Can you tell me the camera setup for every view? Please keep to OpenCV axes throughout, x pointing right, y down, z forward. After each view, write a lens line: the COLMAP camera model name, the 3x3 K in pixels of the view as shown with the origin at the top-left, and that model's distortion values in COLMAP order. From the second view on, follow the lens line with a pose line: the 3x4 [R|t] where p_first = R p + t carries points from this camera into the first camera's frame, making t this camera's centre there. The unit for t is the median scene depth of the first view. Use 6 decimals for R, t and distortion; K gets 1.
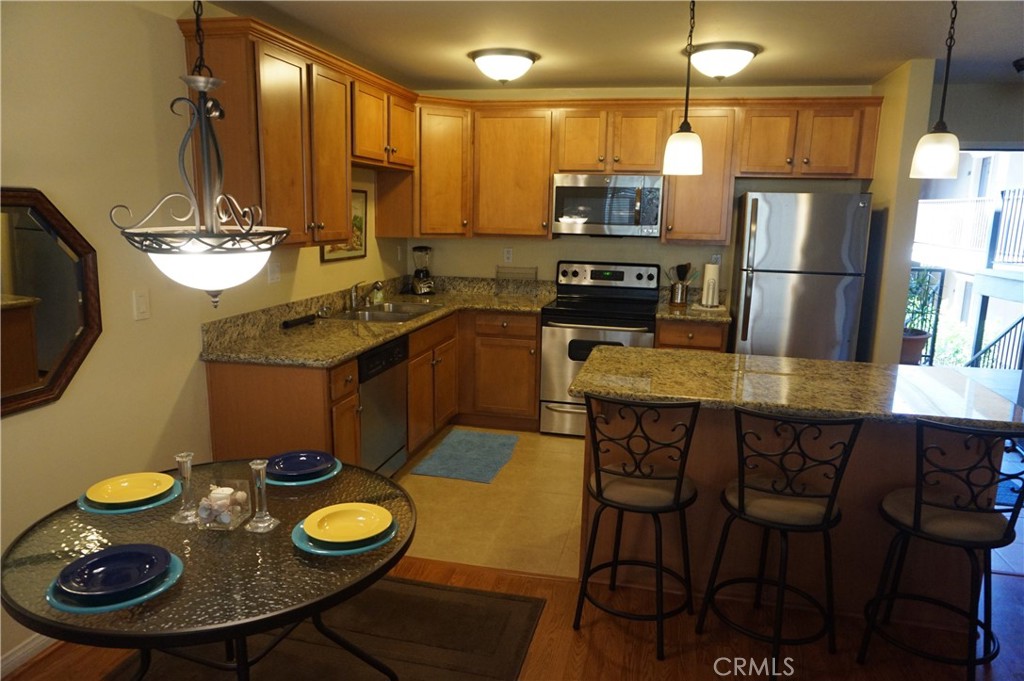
lens RADIAL K [[686.7, 0, 510.2], [0, 686.7, 343.2], [0, 0, 1]] dist [-0.051807, 0.038181]
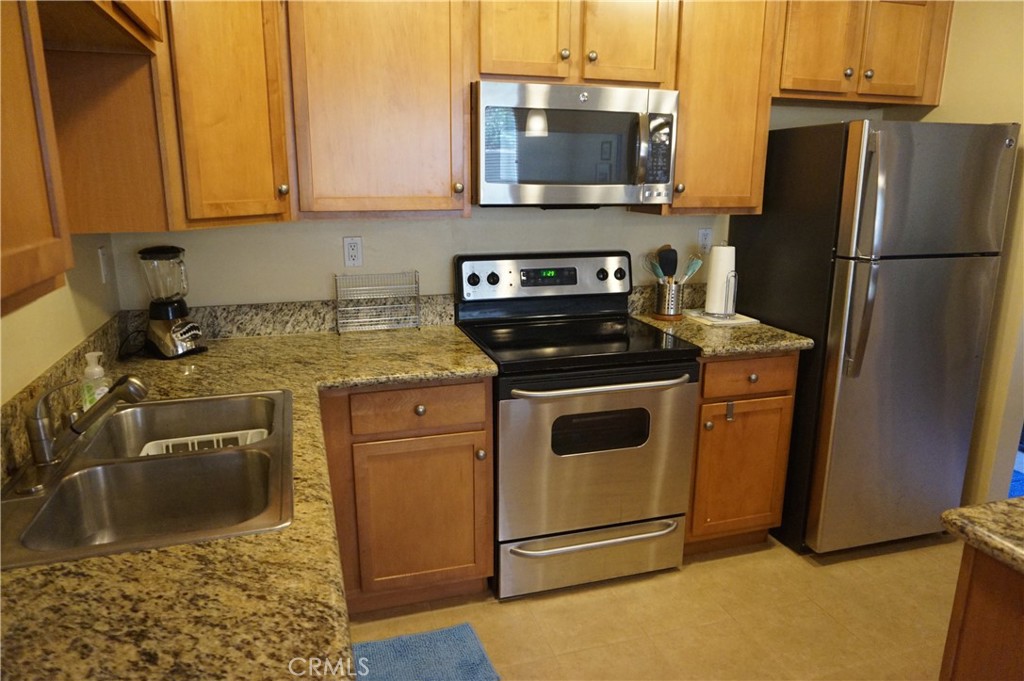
lens RADIAL K [[686.7, 0, 510.2], [0, 686.7, 343.2], [0, 0, 1]] dist [-0.051807, 0.038181]
pose [[0.862377, -0.137873, 0.487132, -0.167367], [0.108713, 0.990188, 0.087798, -0.100718], [-0.494457, -0.022757, 0.868904, 0.547930]]
